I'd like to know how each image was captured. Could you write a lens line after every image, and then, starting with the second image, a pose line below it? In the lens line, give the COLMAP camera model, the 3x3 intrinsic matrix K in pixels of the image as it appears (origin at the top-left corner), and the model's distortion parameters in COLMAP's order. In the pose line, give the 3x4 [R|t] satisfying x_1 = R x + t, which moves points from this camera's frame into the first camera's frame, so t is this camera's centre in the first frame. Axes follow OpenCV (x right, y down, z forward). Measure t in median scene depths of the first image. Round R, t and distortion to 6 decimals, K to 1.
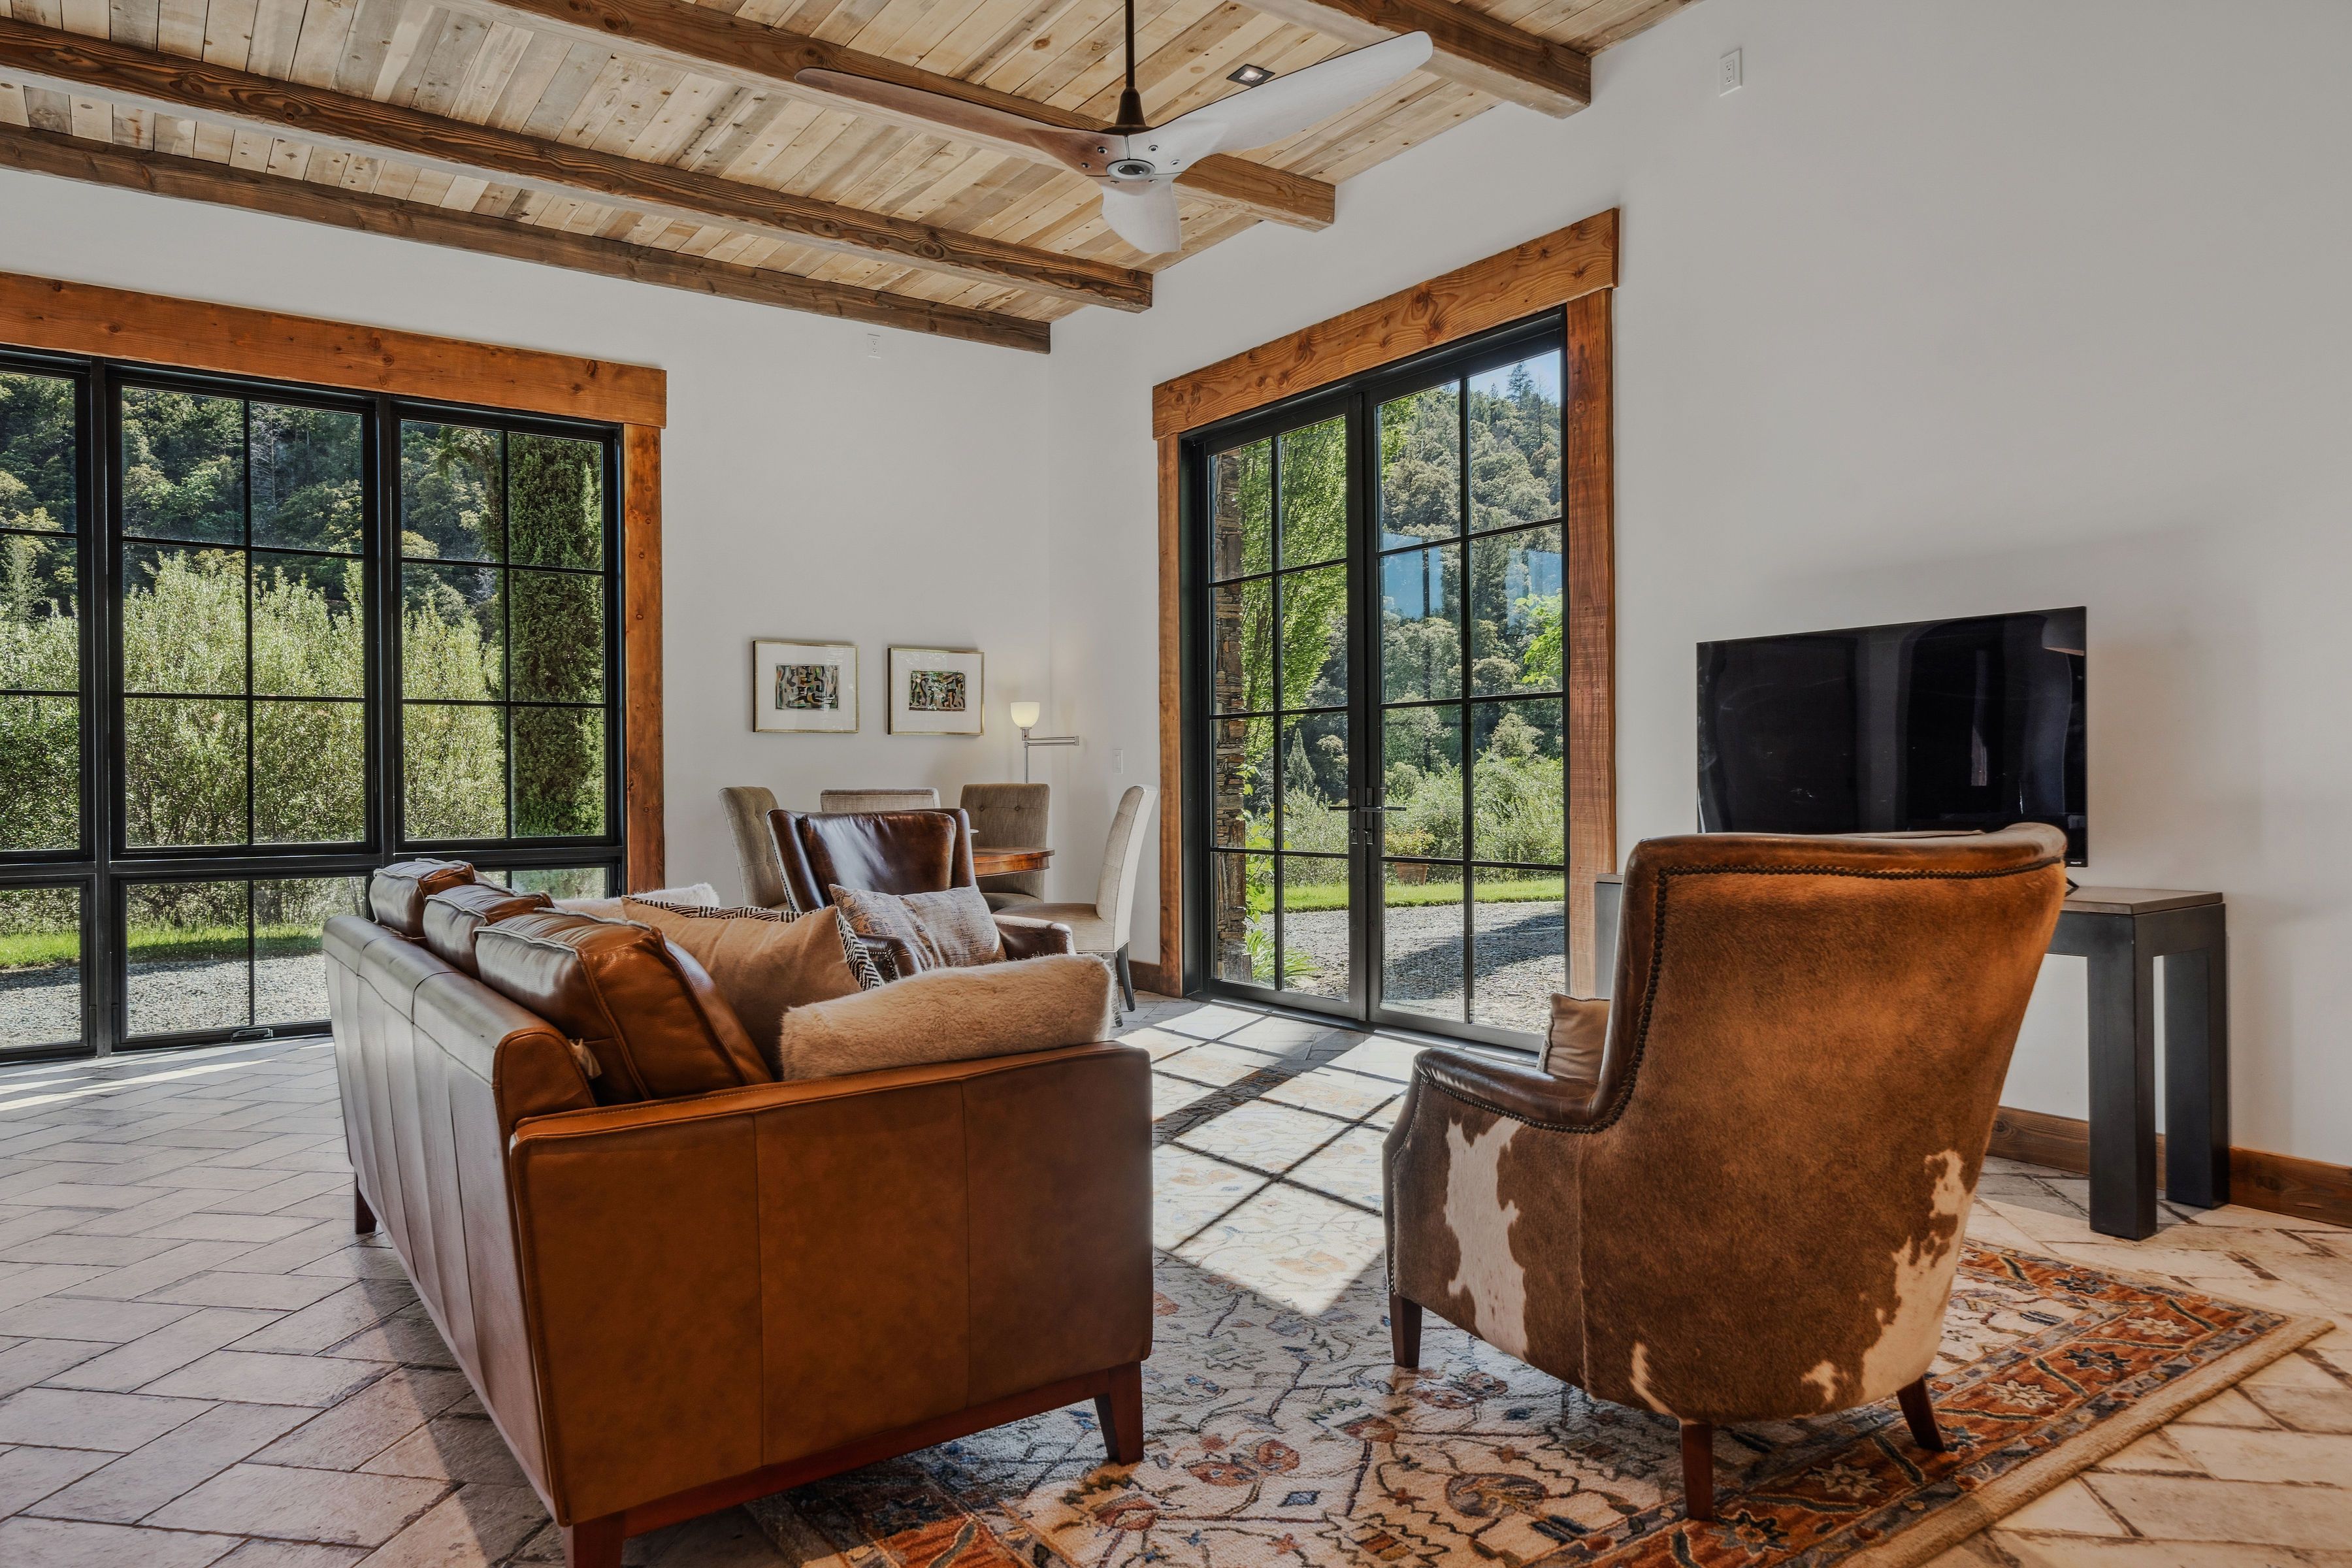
lens RADIAL K [[1506.1, 0, 1166.1], [0, 1506.1, 777.2], [0, 0, 1]] dist [0.003355, 0.003068]
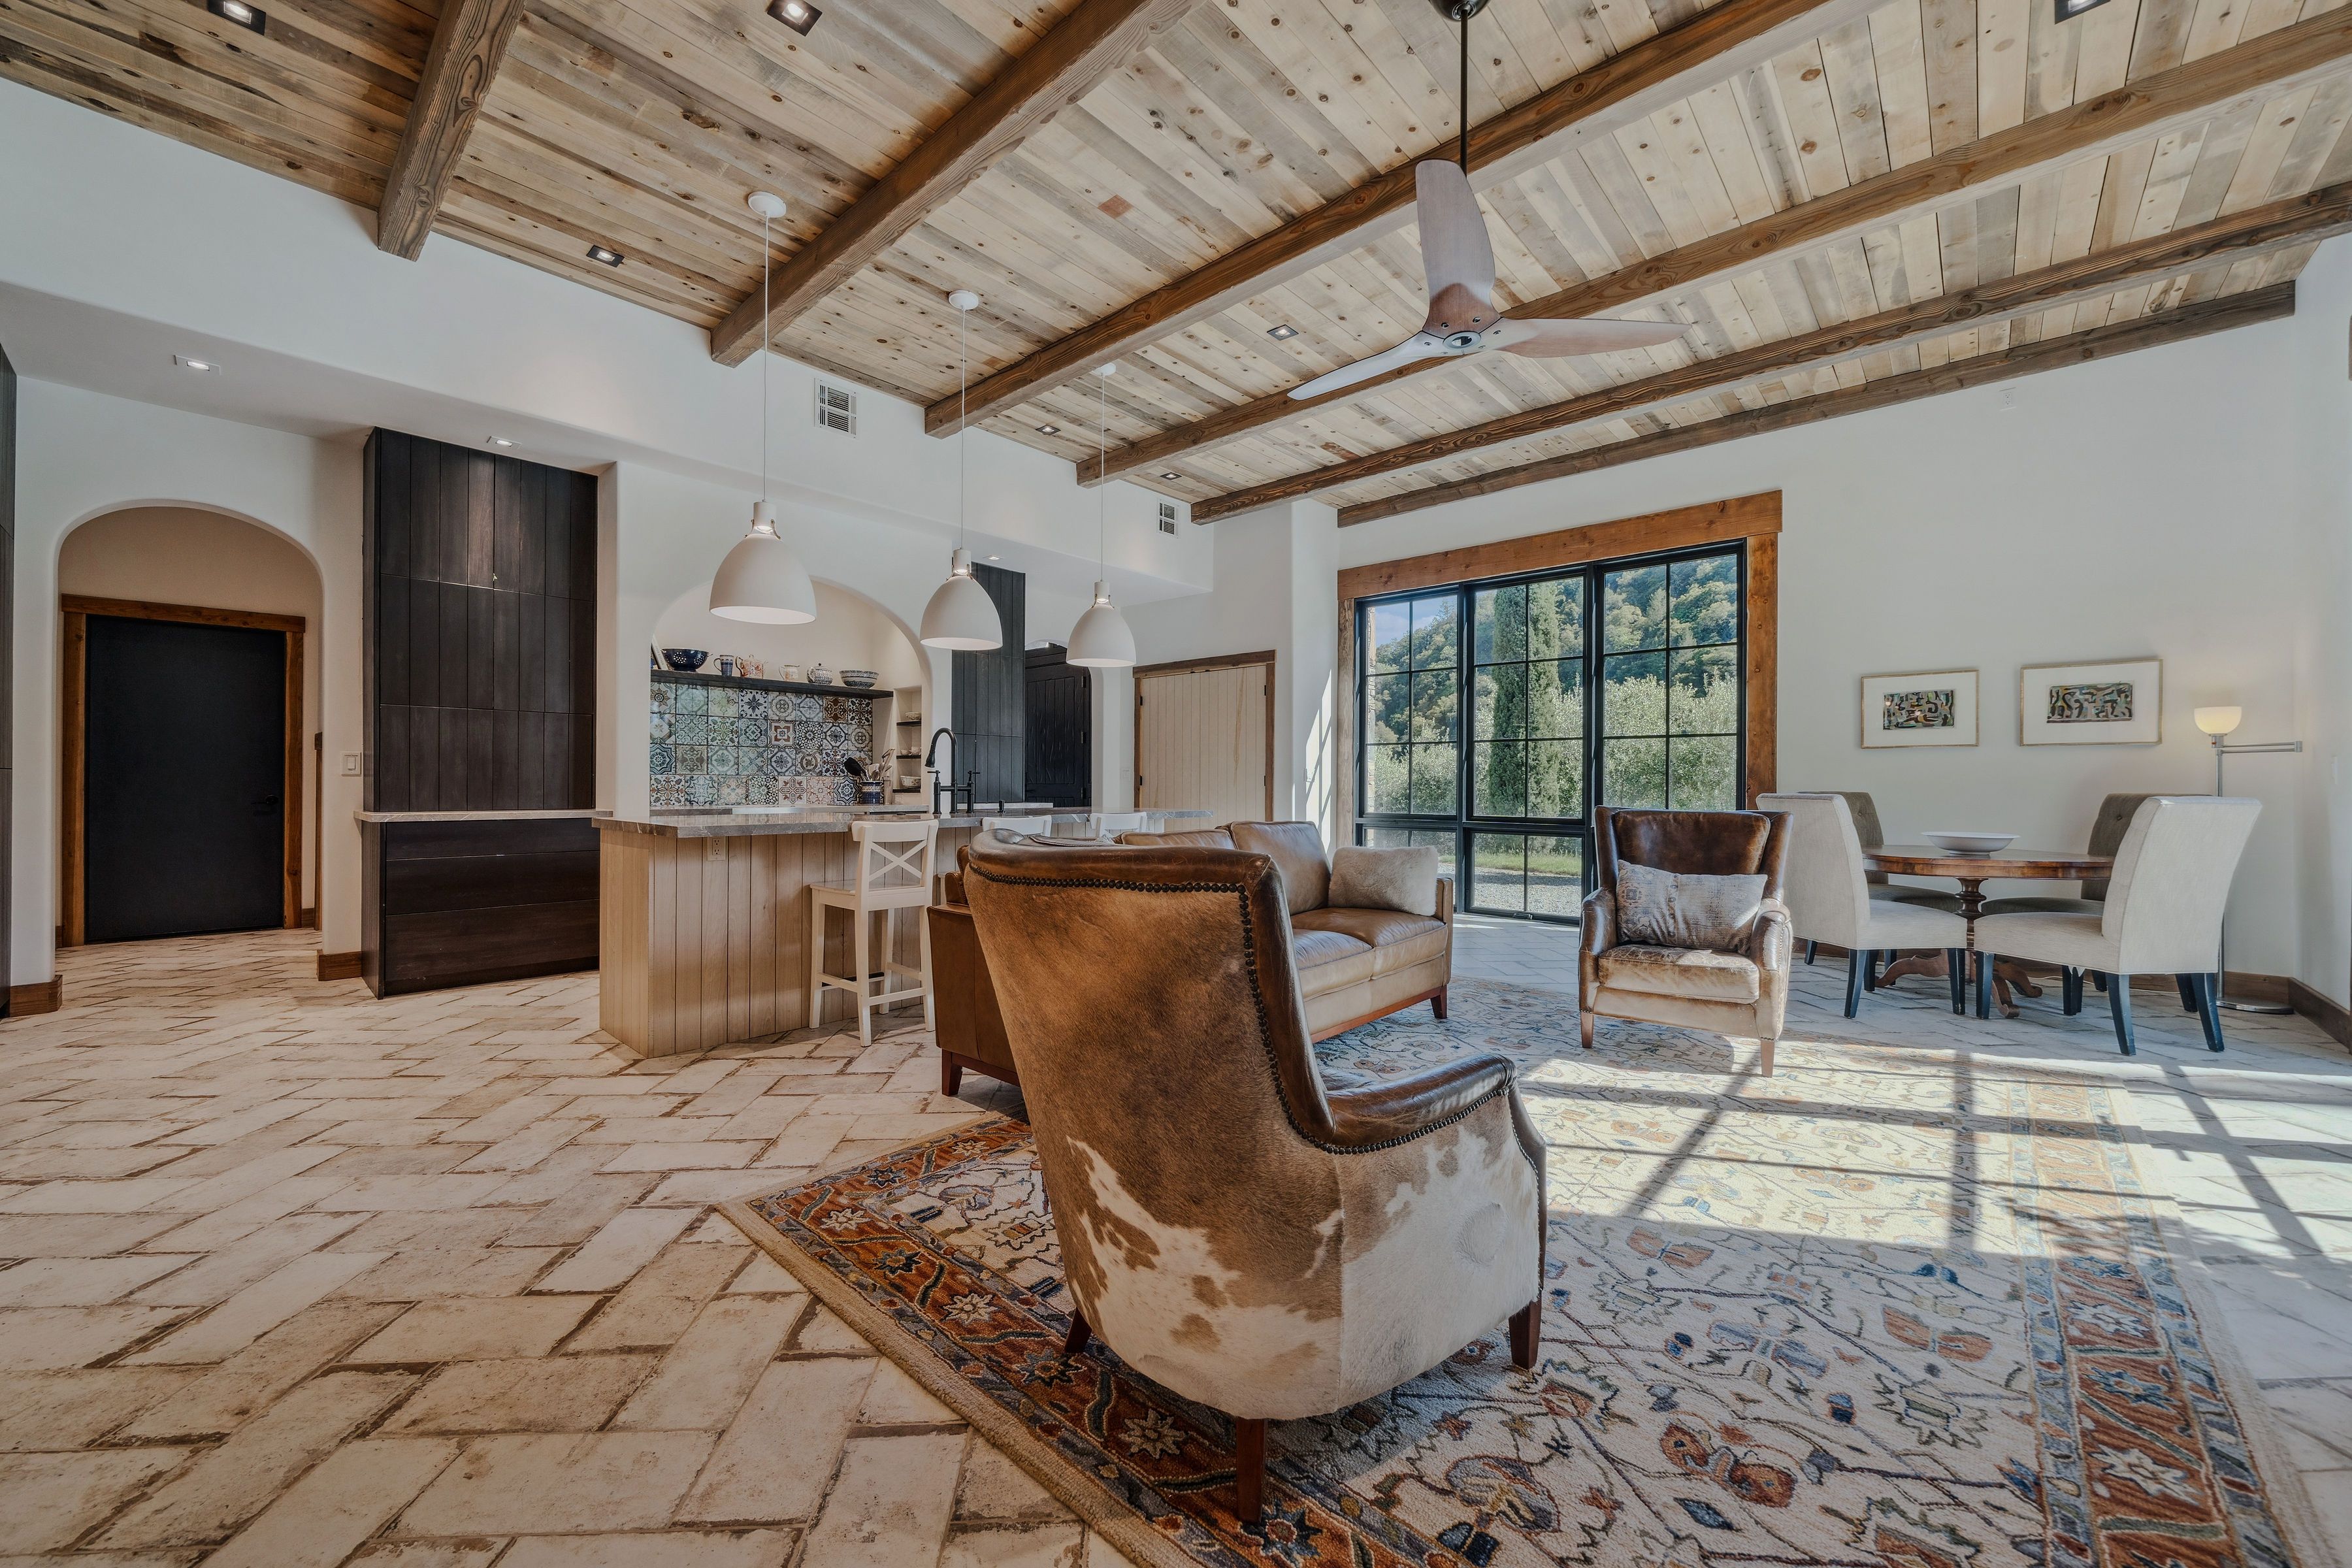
lens RADIAL K [[884.2, 0, 1169.0], [0, 884.2, 781.2], [0, 0, 1]] dist [-0.002462, 0.001083]
pose [[0.214967, 0.007686, -0.976591, 0.384032], [-0.005763, 0.999962, 0.006601, -0.004712], [0.976604, 0.004209, 0.215003, 0.311035]]
